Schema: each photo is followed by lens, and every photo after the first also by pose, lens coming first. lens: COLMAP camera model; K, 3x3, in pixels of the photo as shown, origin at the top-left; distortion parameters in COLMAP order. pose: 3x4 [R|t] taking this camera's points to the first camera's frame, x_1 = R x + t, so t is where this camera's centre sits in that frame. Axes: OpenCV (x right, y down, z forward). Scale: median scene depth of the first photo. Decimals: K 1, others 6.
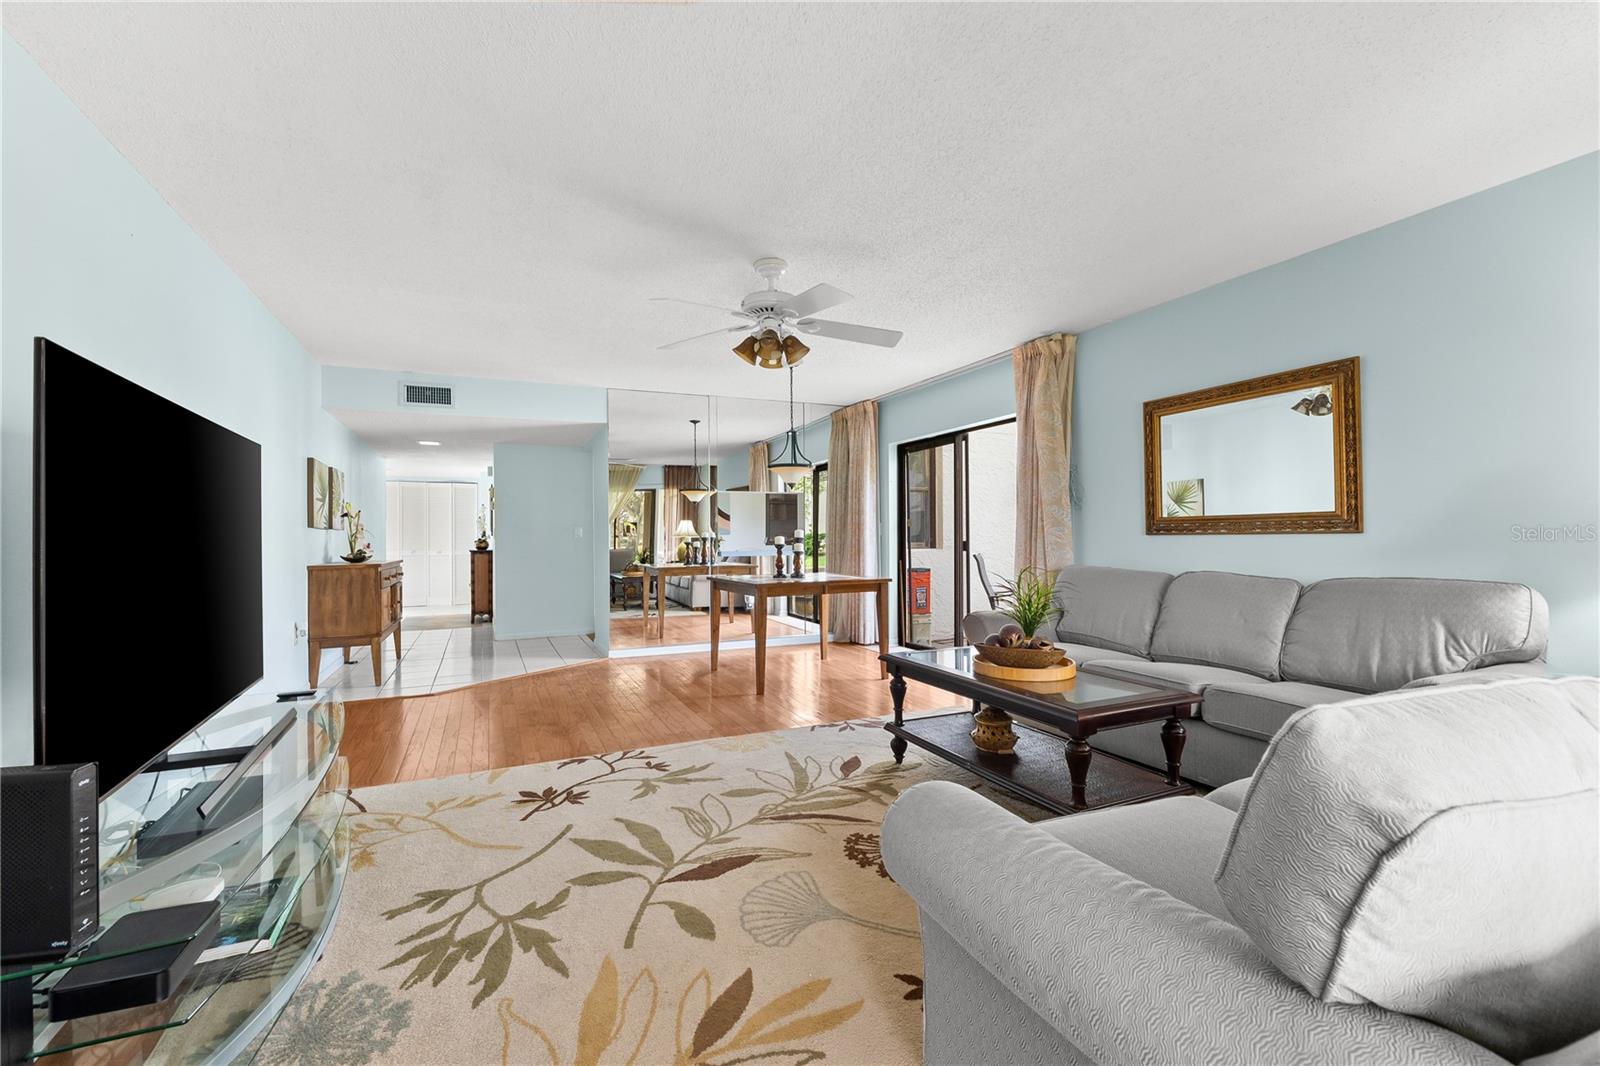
lens RADIAL K [[679.1, 0, 790.0], [0, 679.1, 528.0], [0, 0, 1]] dist [-0.001050, -0.000139]
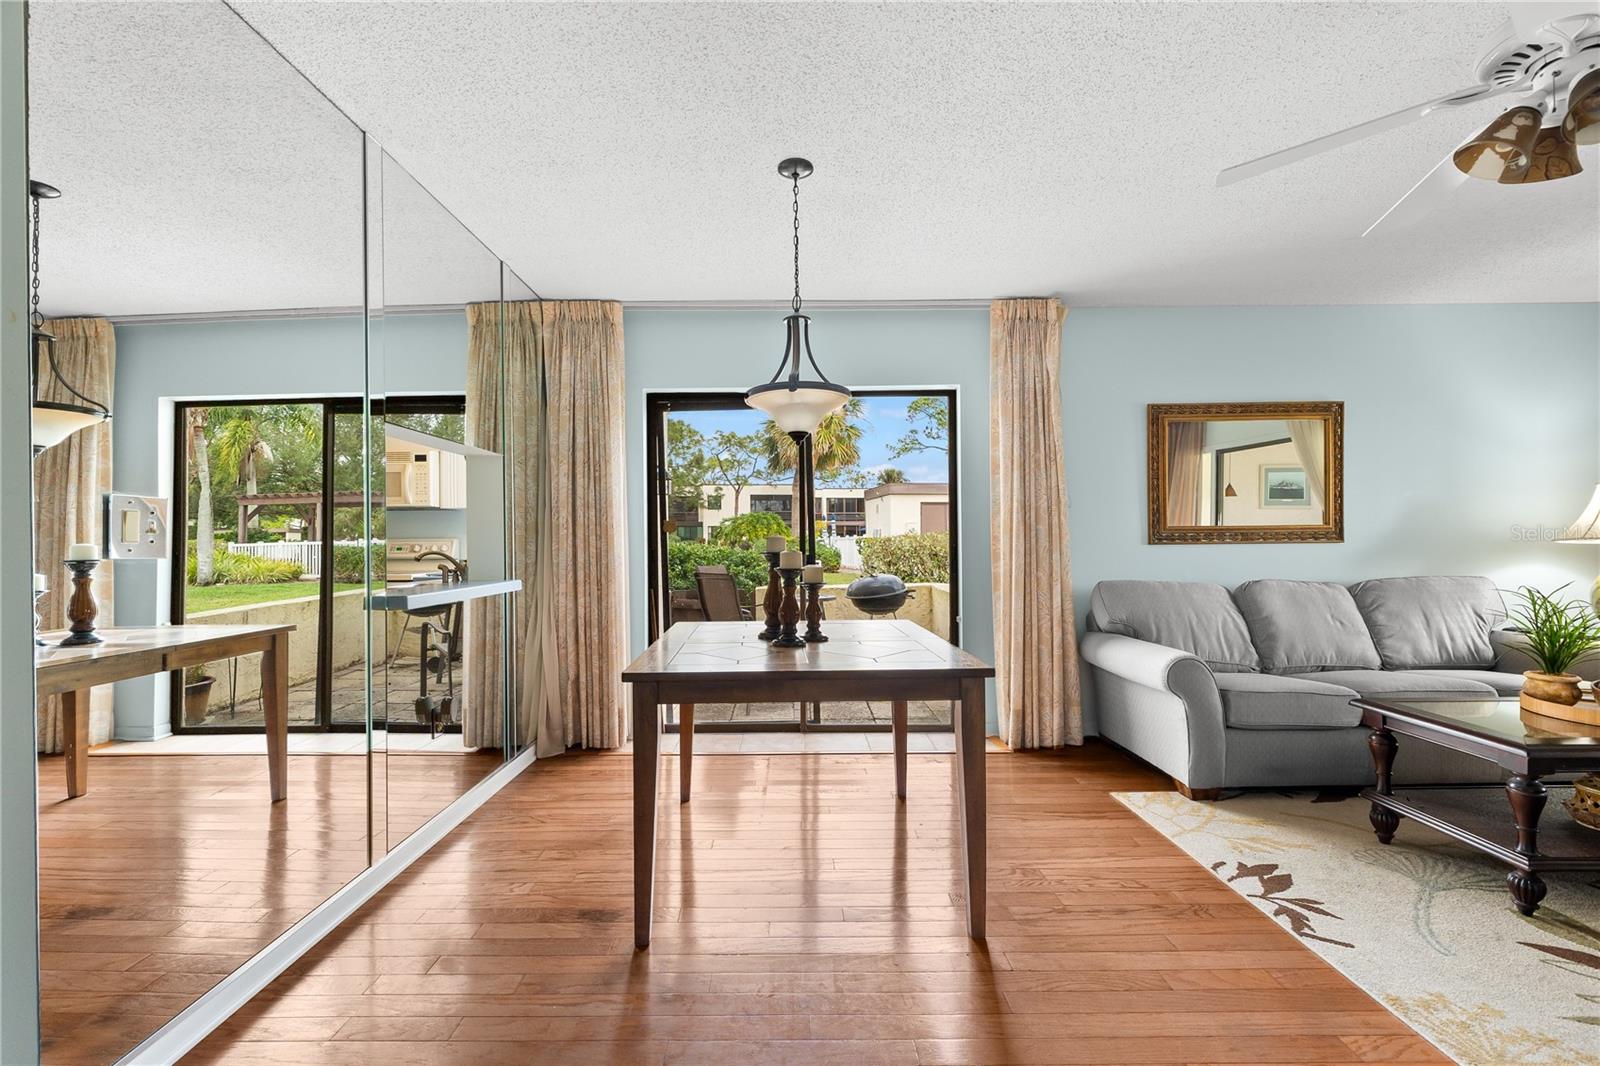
lens RADIAL K [[665.9, 0, 789.4], [0, 665.9, 540.0], [0, 0, 1]] dist [-0.001903, -0.000024]
pose [[0.410140, 0.001685, 0.912021, -0.531763], [-0.005829, 0.999983, 0.000774, 0.005801], [-0.912004, -0.005633, 0.410143, 1.087916]]
